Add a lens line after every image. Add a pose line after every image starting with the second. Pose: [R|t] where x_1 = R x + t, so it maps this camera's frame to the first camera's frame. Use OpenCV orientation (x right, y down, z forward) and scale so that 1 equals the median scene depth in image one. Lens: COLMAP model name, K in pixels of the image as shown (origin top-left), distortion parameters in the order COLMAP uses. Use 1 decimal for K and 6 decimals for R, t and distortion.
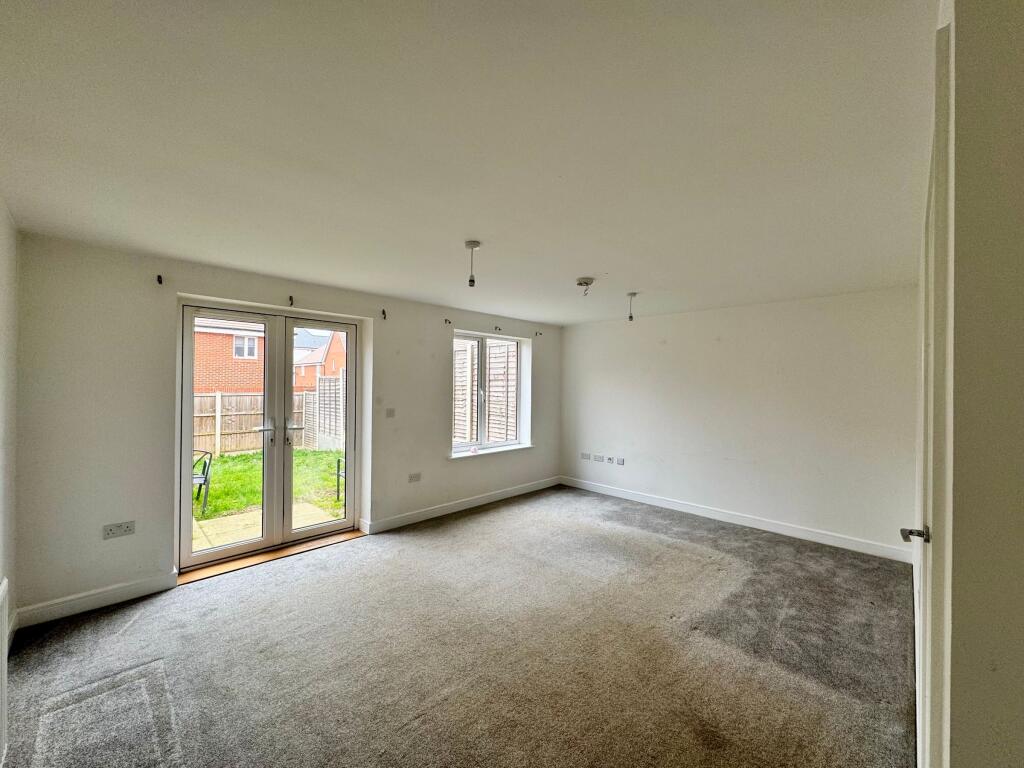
lens RADIAL K [[408.9, 0, 512.6], [0, 408.9, 382.1], [0, 0, 1]] dist [0.000494, 0.000732]
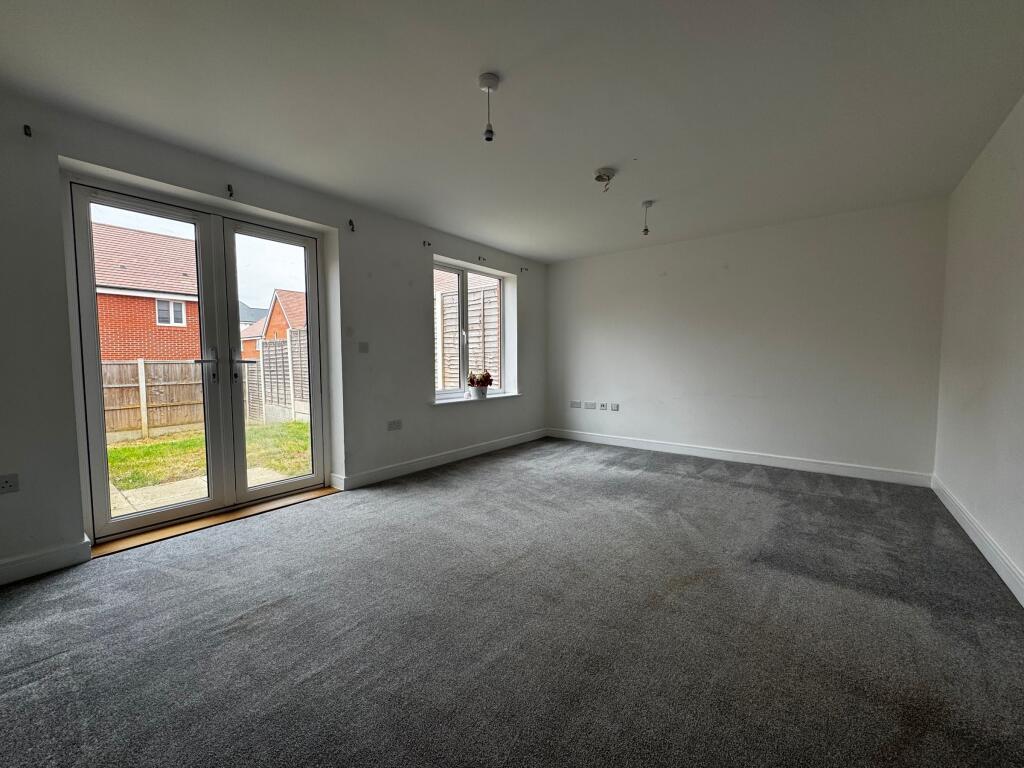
lens RADIAL K [[408.9, 0, 511.2], [0, 408.9, 383.1], [0, 0, 1]] dist [0.000494, 0.000732]
pose [[0.993823, -0.021918, 0.108793, -0.074911], [0.015218, 0.997958, 0.062039, 0.081885], [-0.109930, -0.060000, 0.992127, 0.110029]]
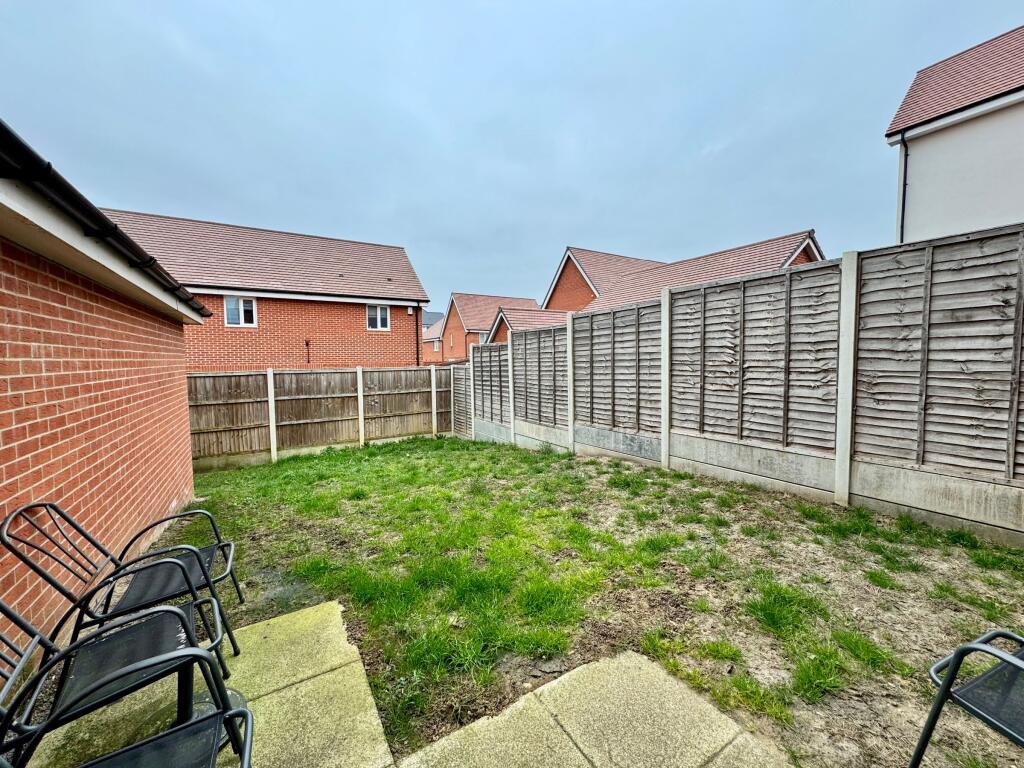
lens RADIAL K [[408.9, 0, 515.0], [0, 408.9, 382.4], [0, 0, 1]] dist [0.000494, 0.000732]
pose [[0.973342, -0.006278, -0.229271, -0.568684], [0.020627, 0.997971, 0.060243, 0.030477], [0.228428, -0.063366, 0.971496, 0.683241]]
